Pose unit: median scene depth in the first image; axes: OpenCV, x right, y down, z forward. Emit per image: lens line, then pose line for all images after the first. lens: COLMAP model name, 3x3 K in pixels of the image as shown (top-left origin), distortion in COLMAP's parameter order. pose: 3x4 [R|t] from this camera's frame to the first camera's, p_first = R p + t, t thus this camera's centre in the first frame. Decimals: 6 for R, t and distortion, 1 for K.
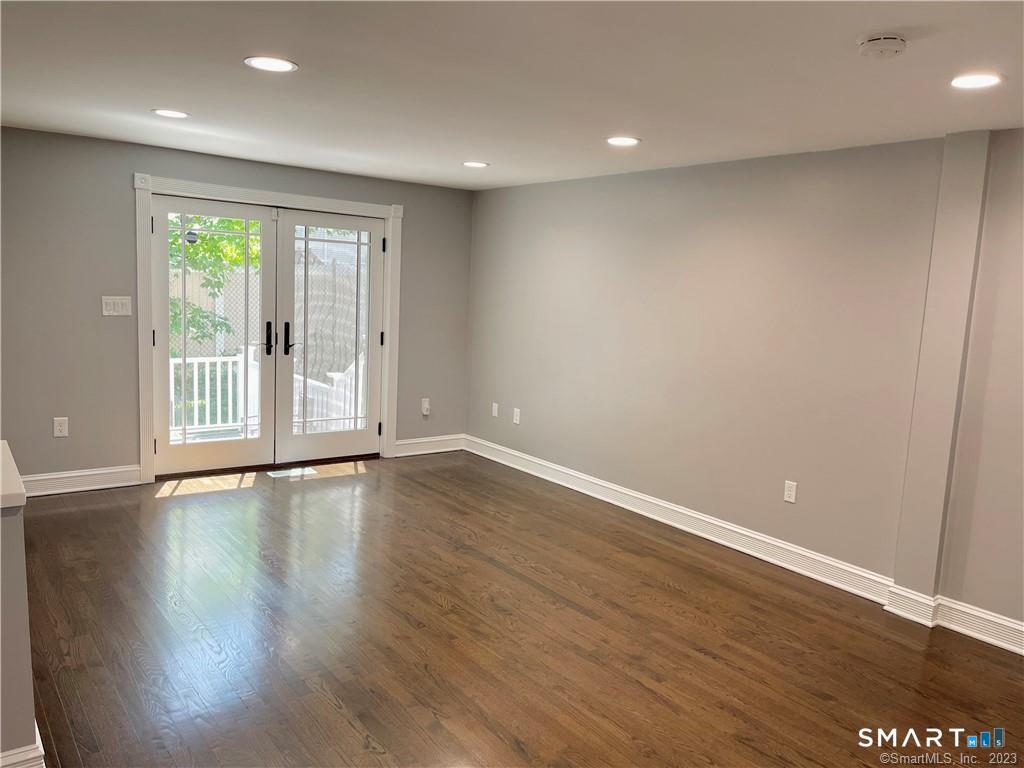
lens RADIAL K [[774.8, 0, 517.0], [0, 774.8, 381.5], [0, 0, 1]] dist [0.048896, -0.011500]
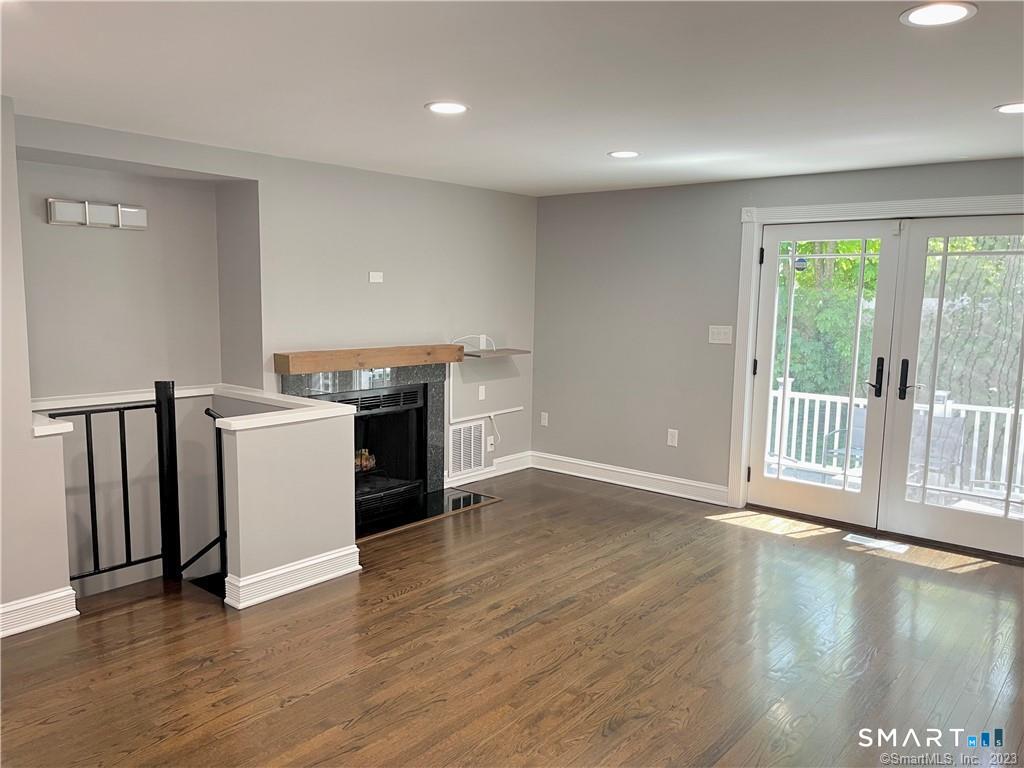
lens RADIAL K [[774.8, 0, 508.1], [0, 774.8, 388.1], [0, 0, 1]] dist [0.048896, -0.011500]
pose [[0.222602, 0.076388, -0.971912, 0.418370], [-0.128314, 0.990549, 0.048464, -0.034477], [0.966428, 0.113921, 0.230300, 0.432736]]
